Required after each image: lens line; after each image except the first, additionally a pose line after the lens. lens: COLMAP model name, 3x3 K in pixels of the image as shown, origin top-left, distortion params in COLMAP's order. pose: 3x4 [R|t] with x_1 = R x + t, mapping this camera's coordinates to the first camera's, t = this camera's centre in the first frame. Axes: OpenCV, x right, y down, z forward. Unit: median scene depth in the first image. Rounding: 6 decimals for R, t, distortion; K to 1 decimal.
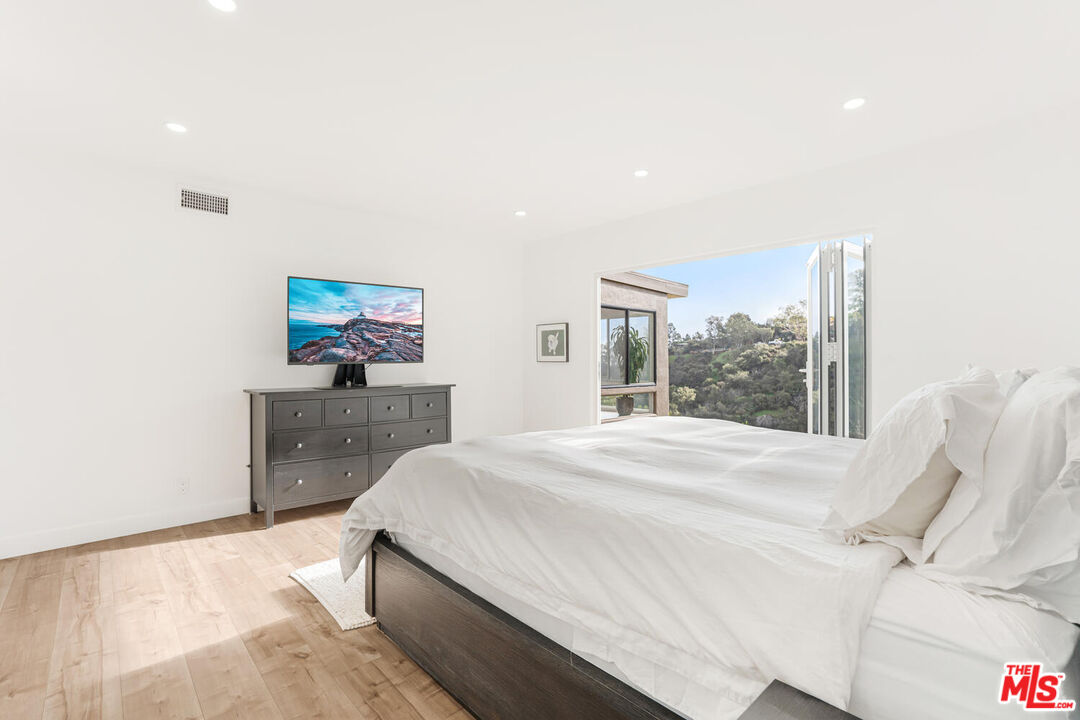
lens RADIAL K [[494.2, 0, 535.2], [0, 494.2, 357.5], [0, 0, 1]] dist [-0.003931, -0.000188]
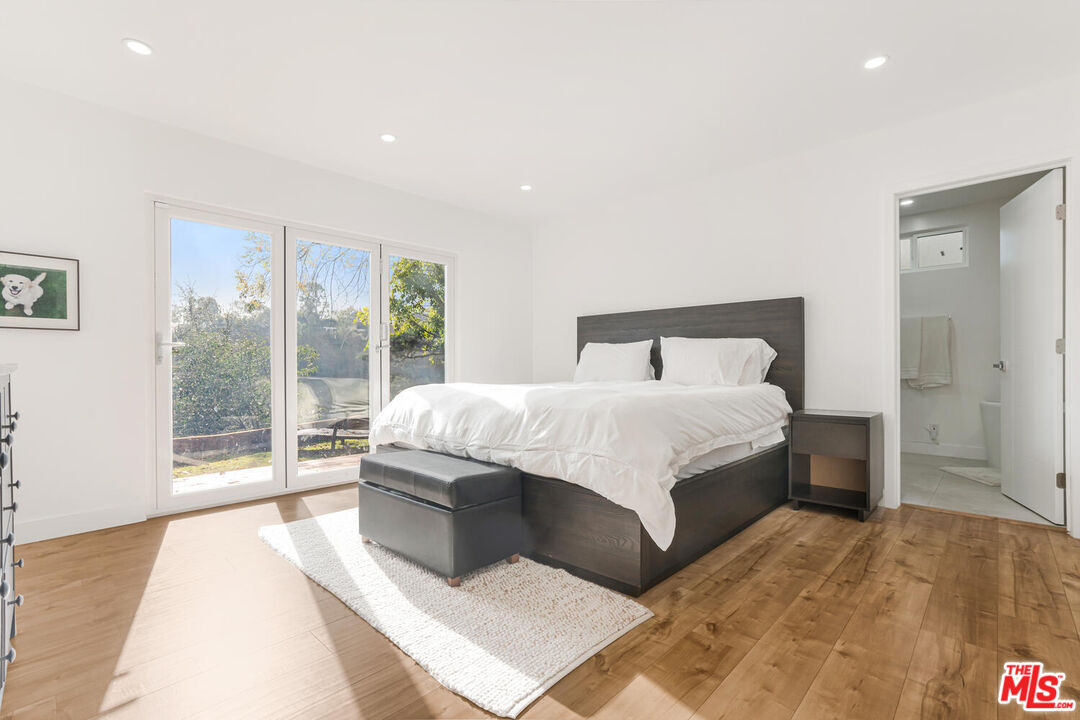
lens RADIAL K [[494.2, 0, 533.1], [0, 494.2, 363.9], [0, 0, 1]] dist [-0.003931, -0.000188]
pose [[-0.076277, 0.007550, 0.997058, -1.347243], [0.001929, 0.999971, -0.007424, 0.129716], [-0.997085, 0.001357, -0.076289, 1.390267]]
